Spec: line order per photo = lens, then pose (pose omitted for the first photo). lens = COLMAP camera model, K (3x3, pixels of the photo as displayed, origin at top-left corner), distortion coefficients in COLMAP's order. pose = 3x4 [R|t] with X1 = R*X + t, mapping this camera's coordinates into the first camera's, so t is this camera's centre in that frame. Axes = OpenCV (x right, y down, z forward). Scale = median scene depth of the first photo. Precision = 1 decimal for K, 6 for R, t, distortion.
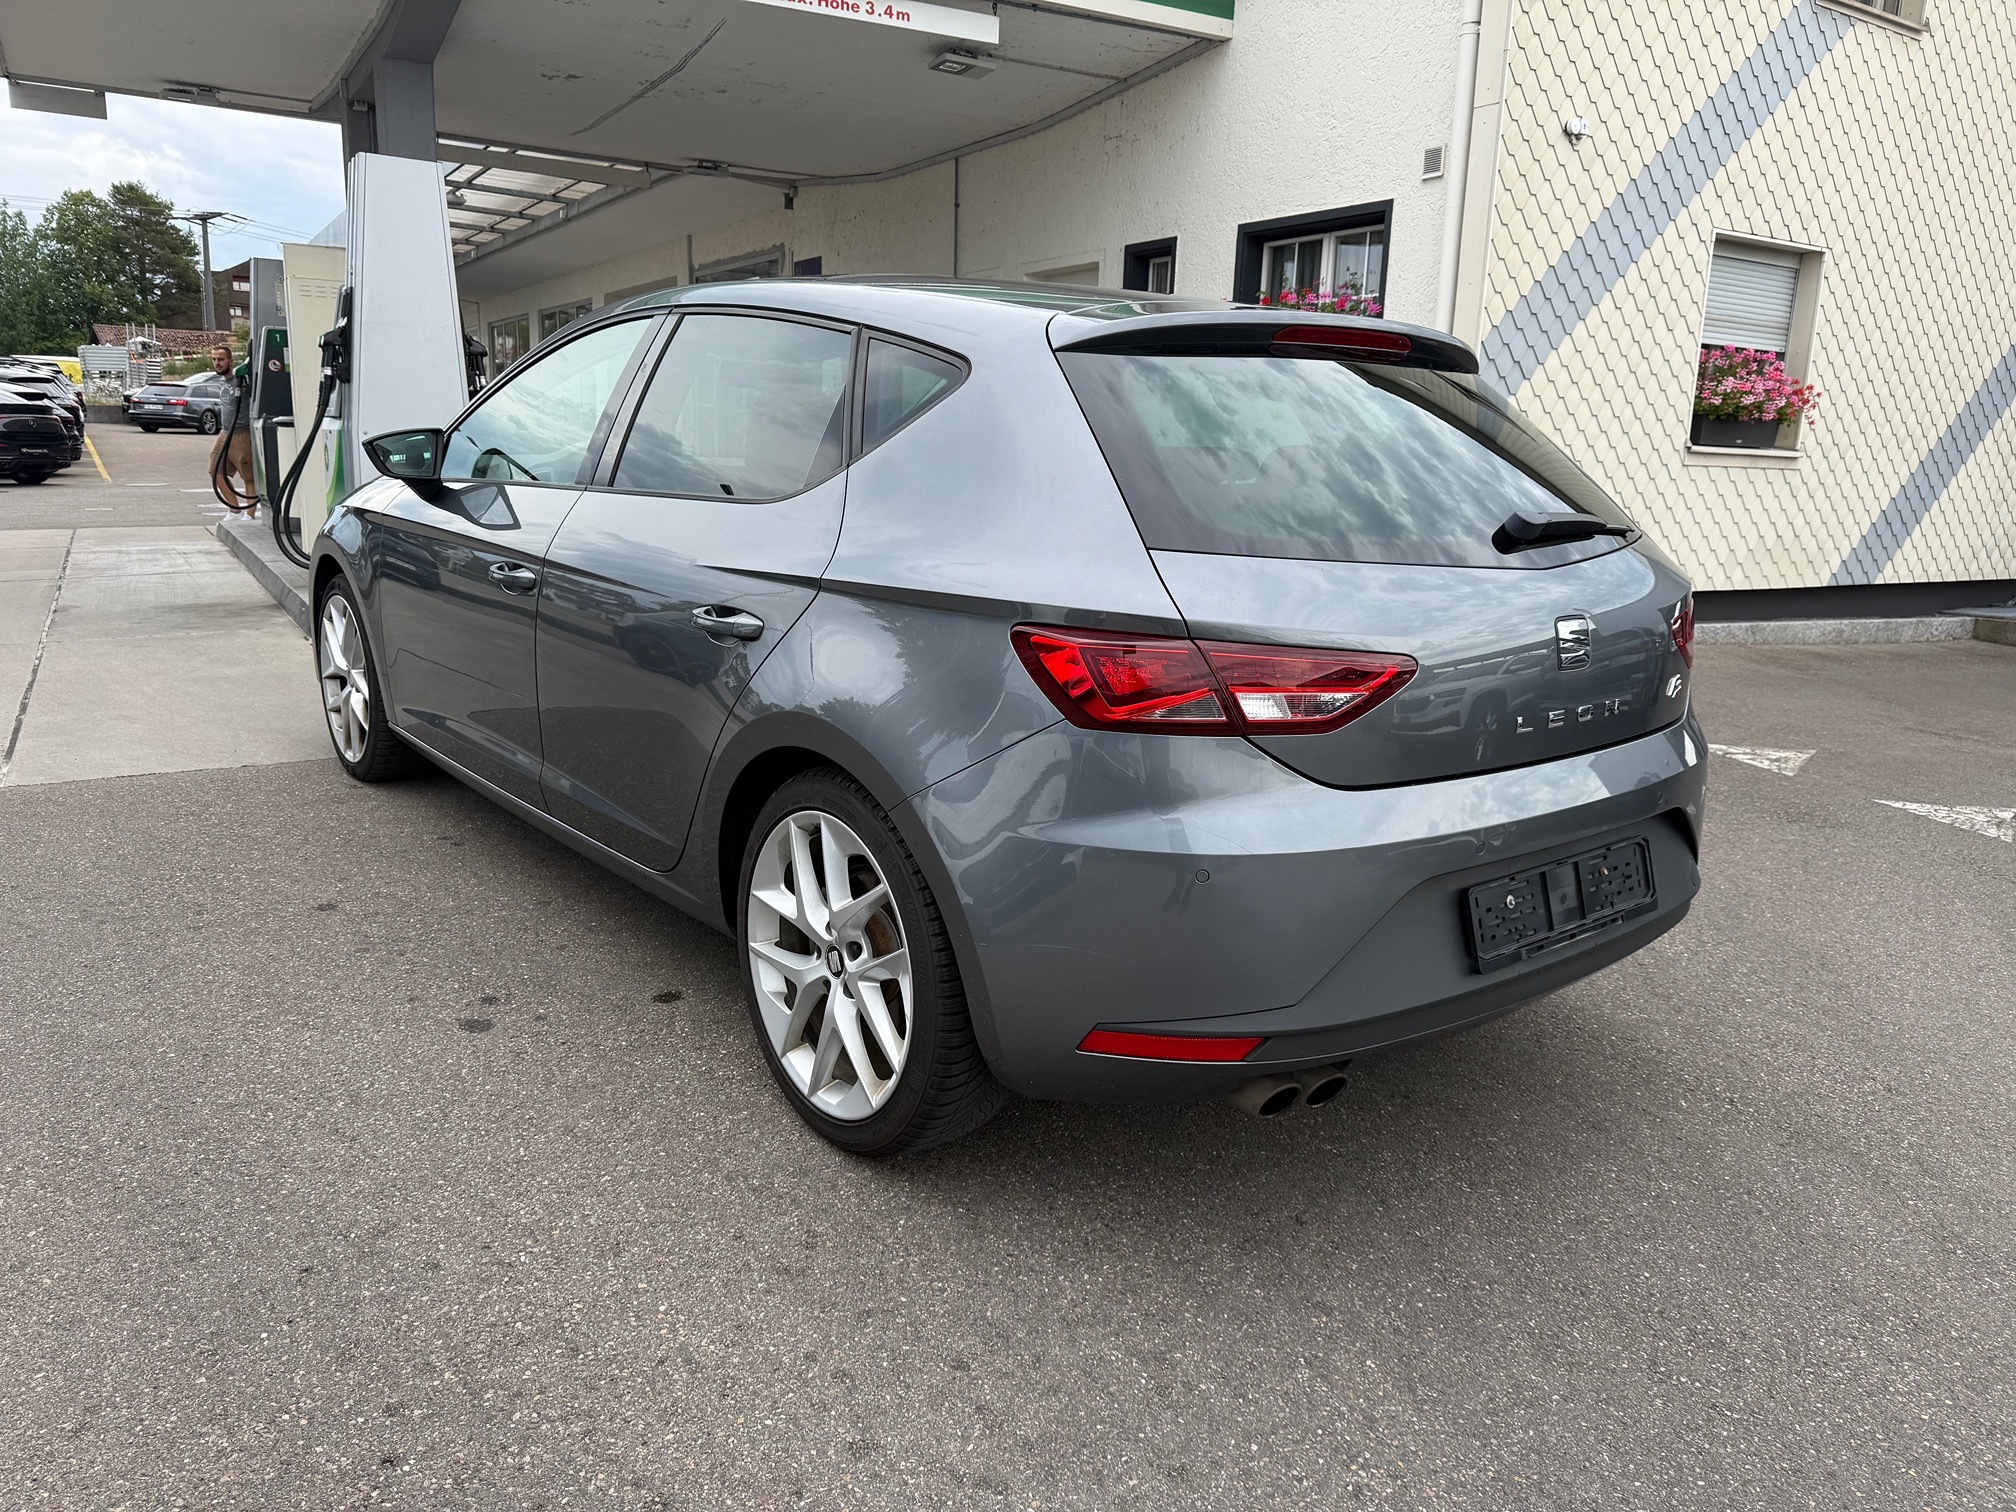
lens RADIAL K [[1413.0, 0, 1014.3], [0, 1413.0, 768.2], [0, 0, 1]] dist [0.044800, -0.076201]
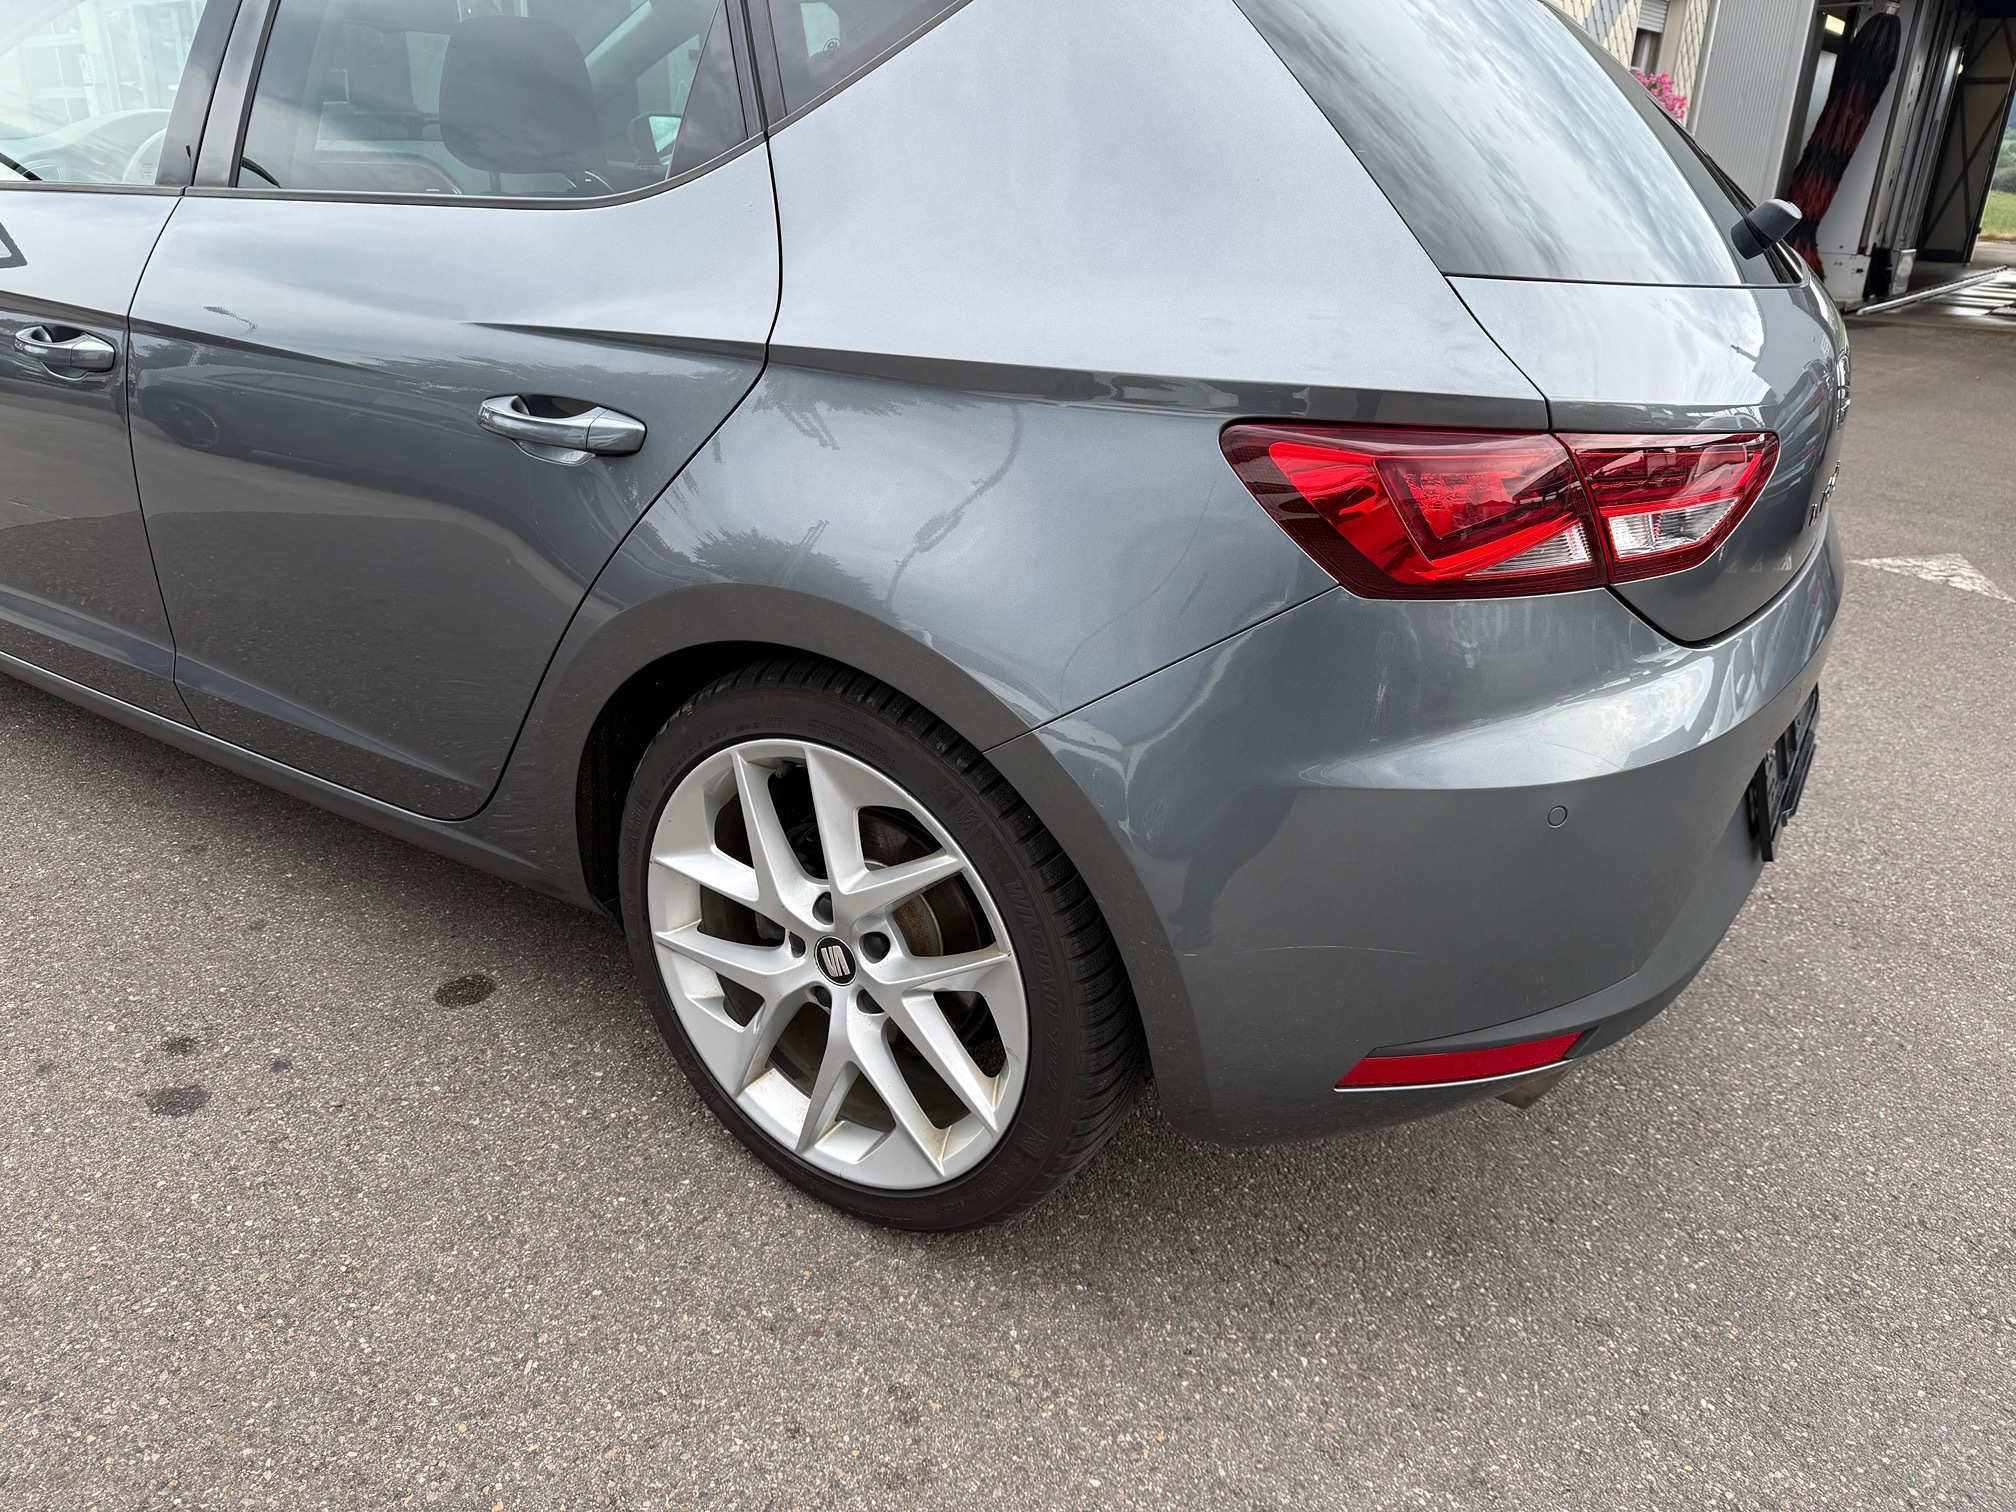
lens RADIAL K [[1431.0, 0, 995.6], [0, 1431.0, 757.9], [0, 0, 1]] dist [-0.006575, 0.005287]
pose [[0.952268, -0.129959, 0.276216, -0.221853], [0.075682, 0.977111, 0.198810, -0.075181], [-0.295731, -0.168416, 0.940308, 0.382023]]
